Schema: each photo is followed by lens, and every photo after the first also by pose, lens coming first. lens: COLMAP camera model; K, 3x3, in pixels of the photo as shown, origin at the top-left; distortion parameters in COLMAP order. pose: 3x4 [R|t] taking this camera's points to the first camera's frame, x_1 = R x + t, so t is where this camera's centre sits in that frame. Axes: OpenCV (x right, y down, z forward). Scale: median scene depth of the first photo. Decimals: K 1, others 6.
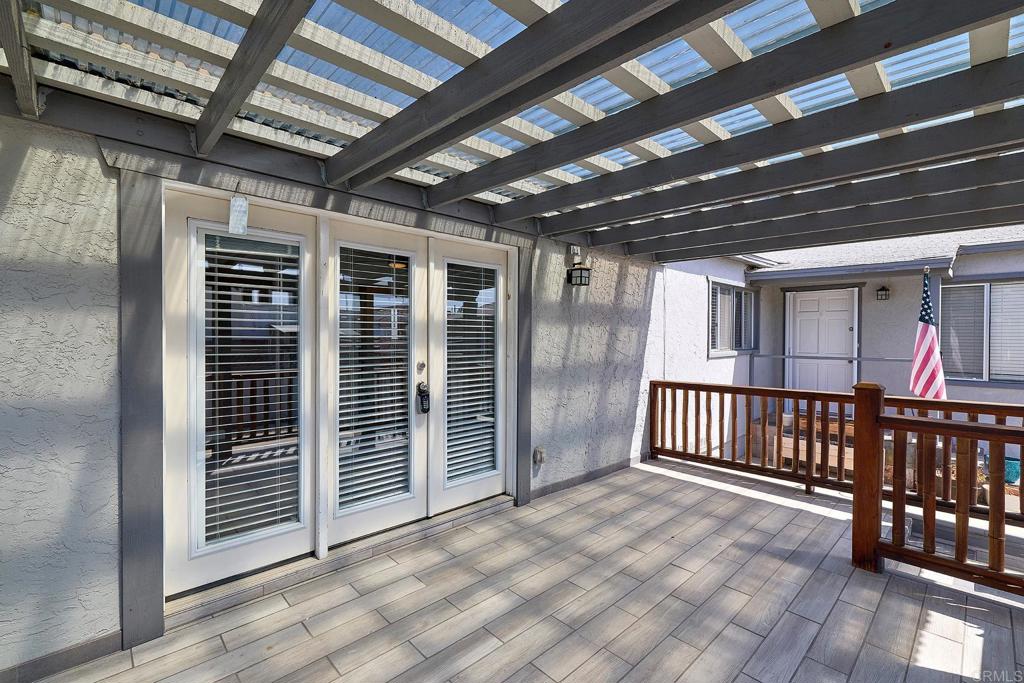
lens RADIAL K [[444.6, 0, 510.4], [0, 444.6, 339.9], [0, 0, 1]] dist [-0.002190, 0.000537]
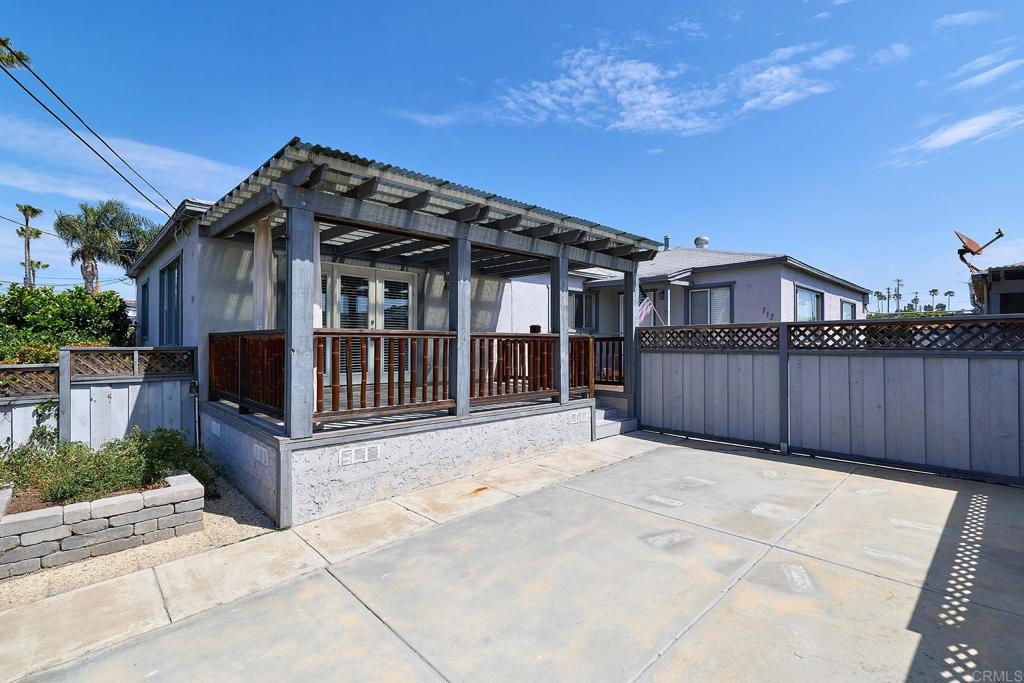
lens RADIAL K [[463.9, 0, 513.9], [0, 463.9, 339.8], [0, 0, 1]] dist [-0.002062, 0.000300]
pose [[0.999731, -0.001247, 0.023178, 0.453027], [0.001698, 0.999809, -0.019446, 0.180097], [-0.023150, 0.019480, 0.999542, -1.377804]]
